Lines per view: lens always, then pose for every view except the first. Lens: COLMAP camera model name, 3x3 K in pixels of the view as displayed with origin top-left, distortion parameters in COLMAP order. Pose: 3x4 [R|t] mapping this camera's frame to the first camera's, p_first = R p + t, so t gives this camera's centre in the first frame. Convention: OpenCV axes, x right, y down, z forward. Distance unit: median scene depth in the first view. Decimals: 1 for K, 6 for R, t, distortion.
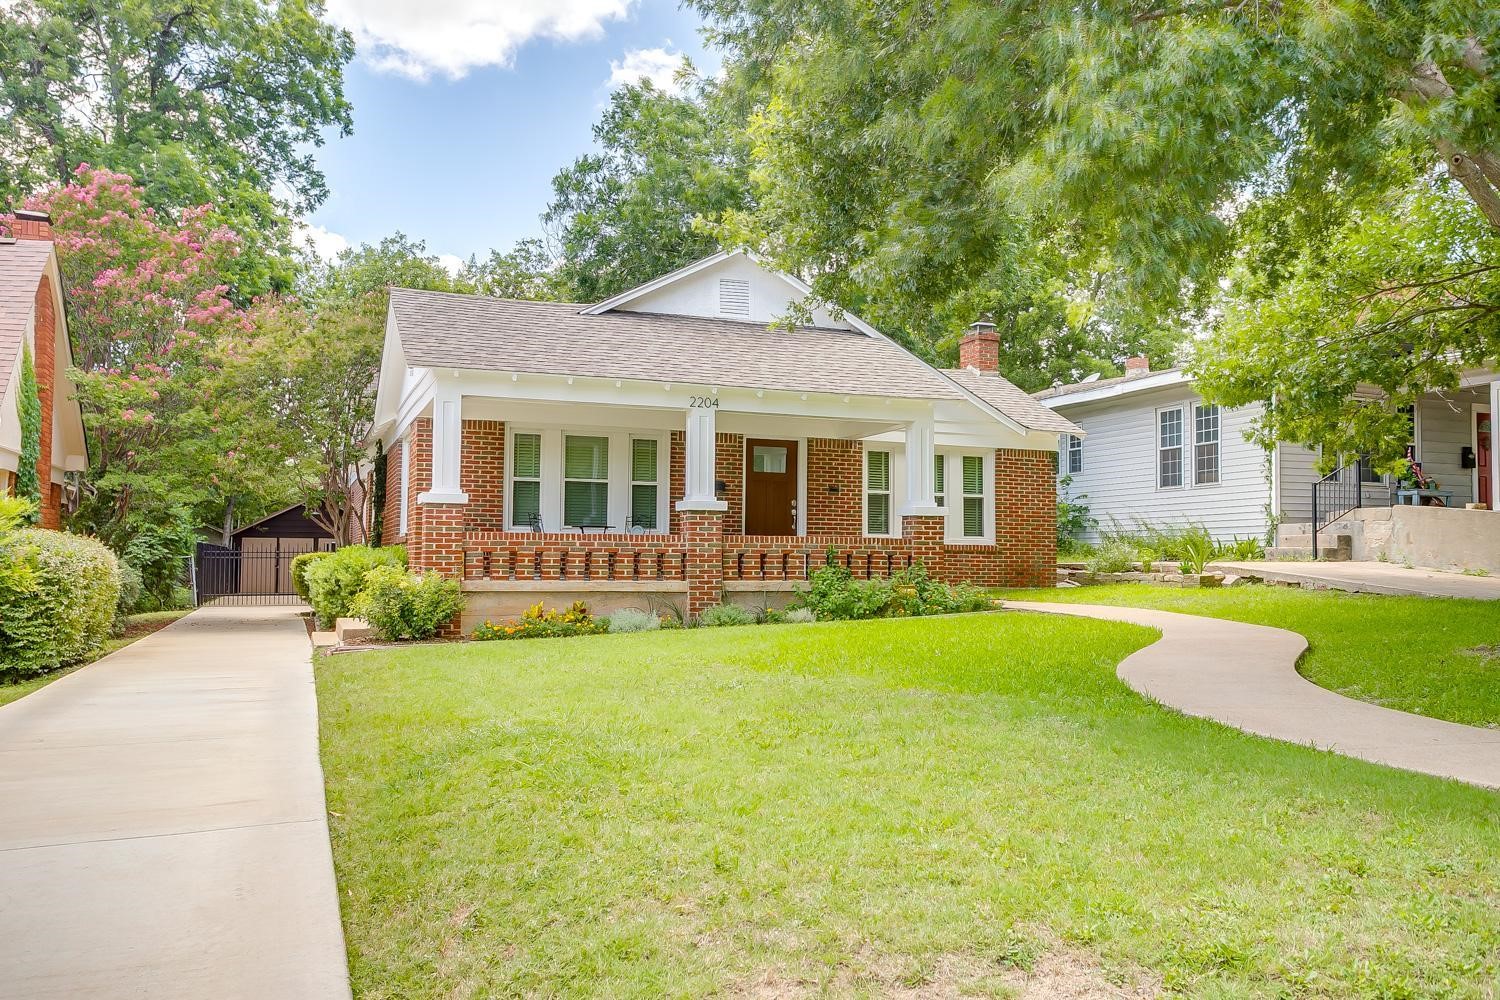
lens RADIAL K [[1171.2, 0, 743.2], [0, 1171.2, 491.7], [0, 0, 1]] dist [0.033663, 0.003590]
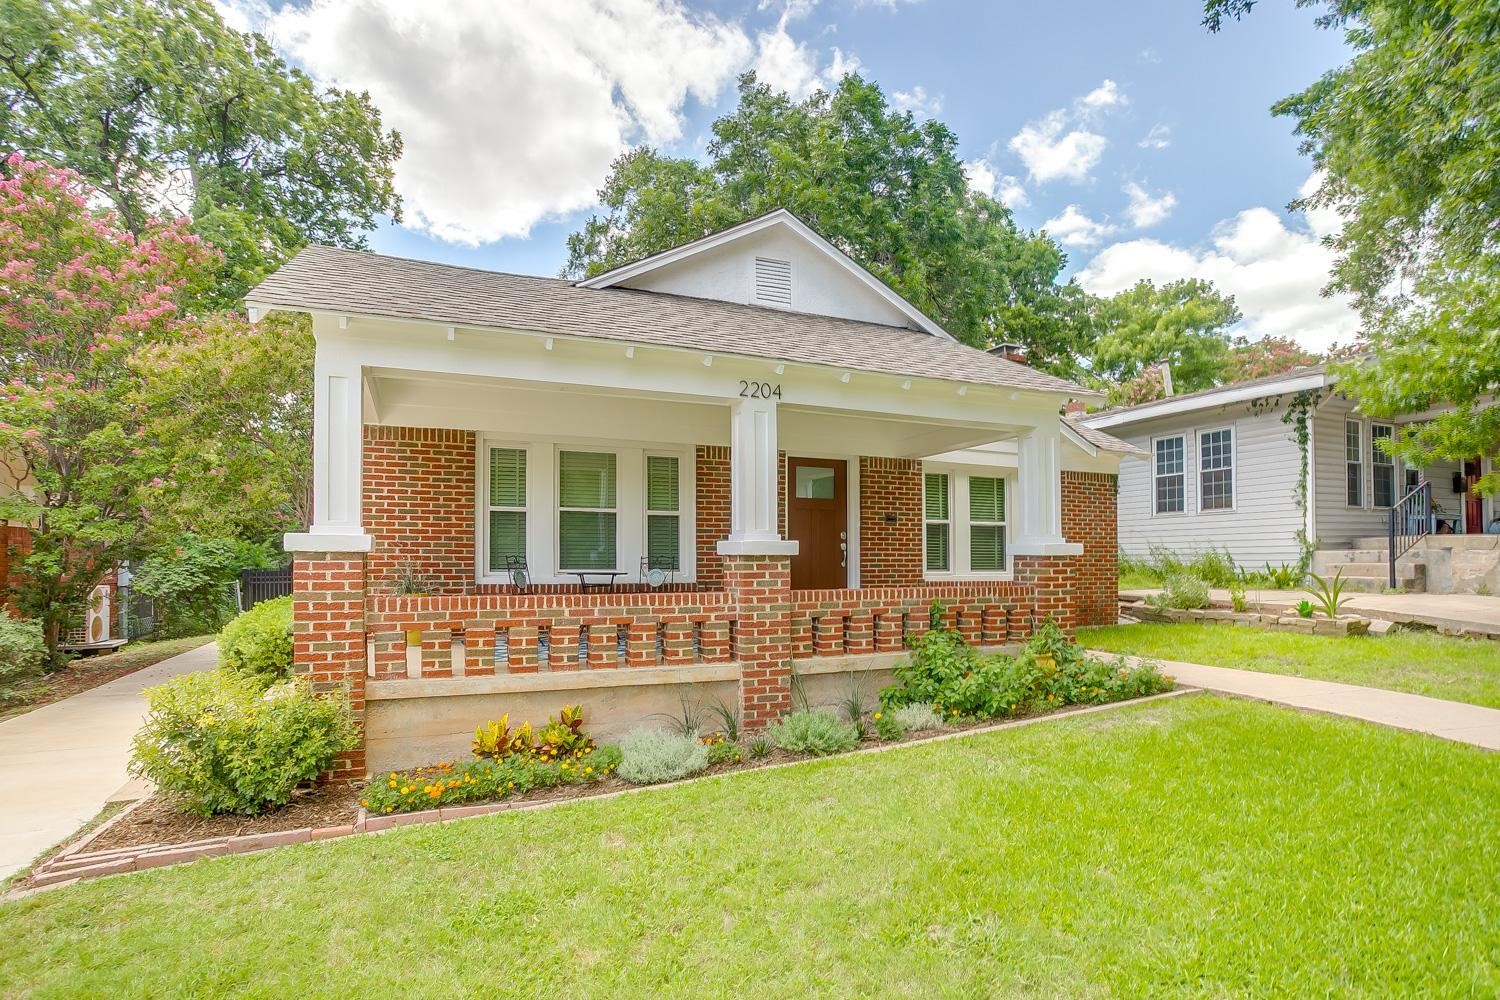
lens RADIAL K [[752.8, 0, 730.0], [0, 752.8, 545.7], [0, 0, 1]] dist [-0.022695, 0.002788]
pose [[0.999503, -0.008106, 0.030462, -0.055740], [0.006918, 0.999220, 0.038889, -0.004625], [-0.030753, -0.038659, 0.998779, 0.500686]]
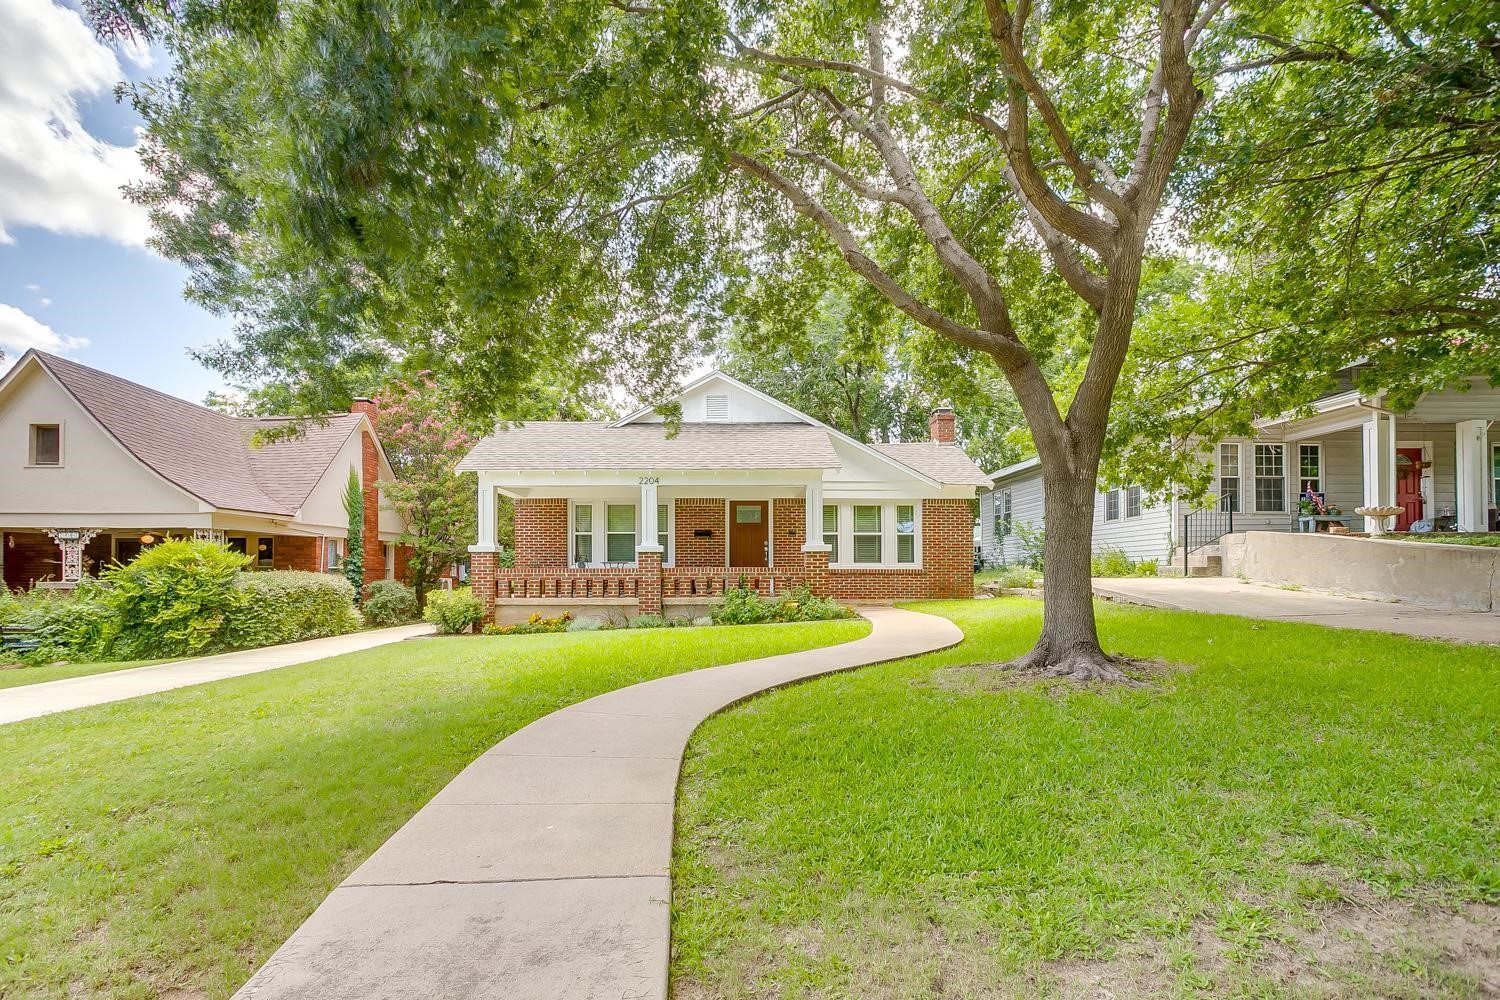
lens RADIAL K [[761.0, 0, 721.1], [0, 761.0, 549.9], [0, 0, 1]] dist [-0.031571, -0.000184]
pose [[0.934409, -0.023838, -0.355404, 0.349387], [0.032600, 0.999294, 0.018683, -0.001450], [0.354708, -0.029044, 0.934526, 0.095978]]
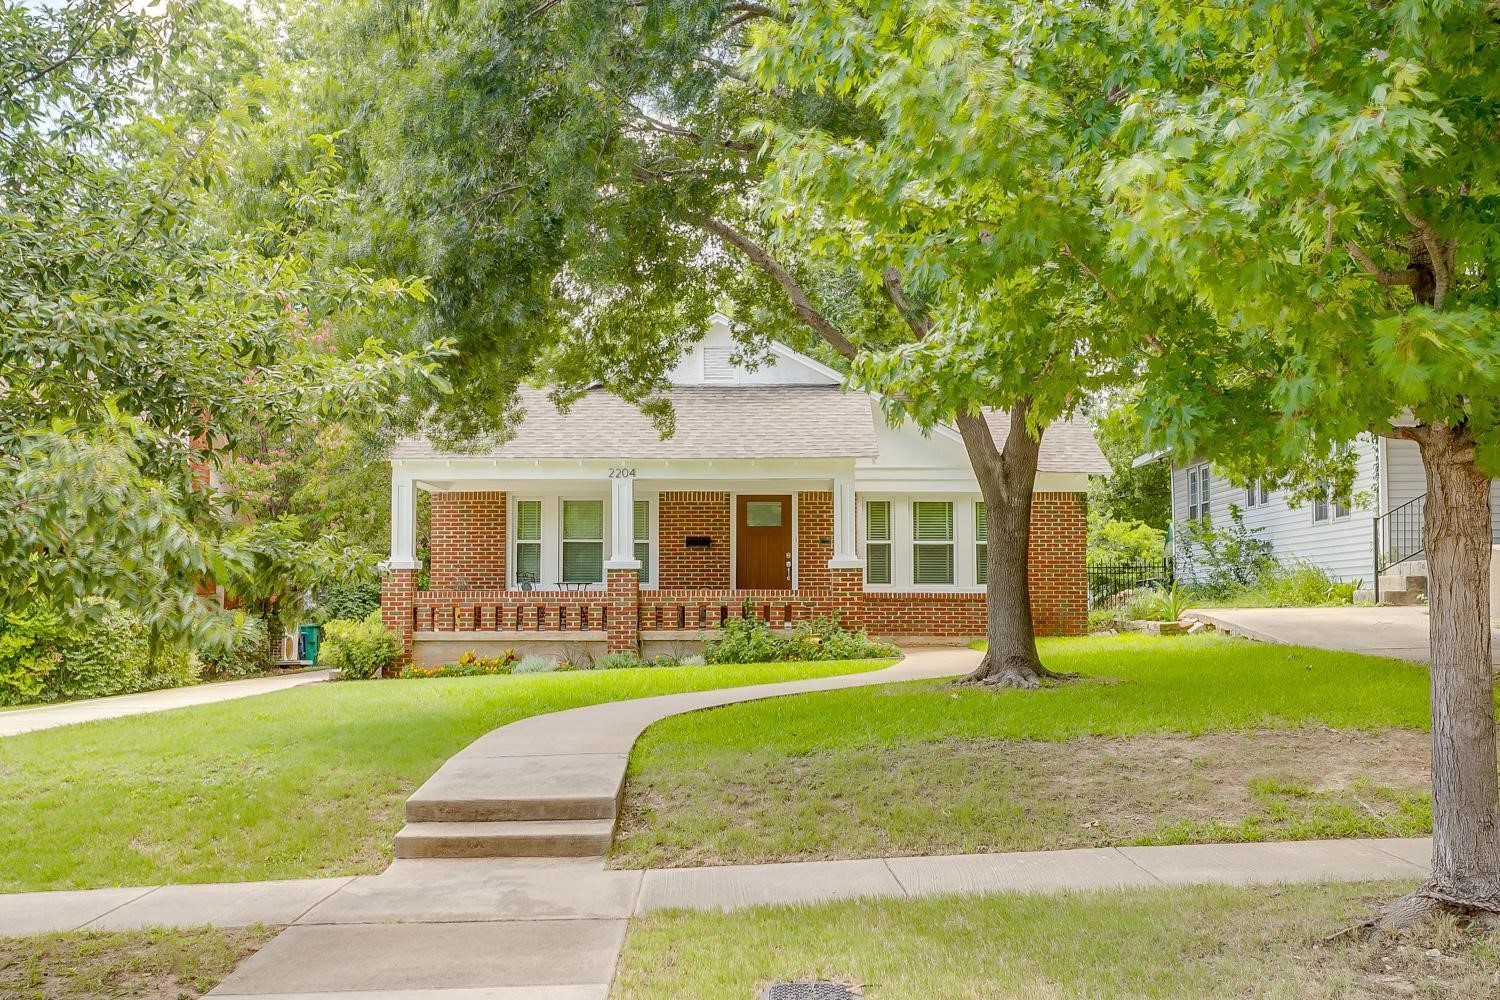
lens RADIAL K [[1589.4, 0, 747.5], [0, 1589.4, 488.4], [0, 0, 1]] dist [0.062436, 0.000000]
pose [[0.928022, -0.039142, -0.370462, 0.561631], [0.031981, 0.999164, -0.025457, -0.015796], [0.371149, 0.011777, 0.928499, -0.327783]]
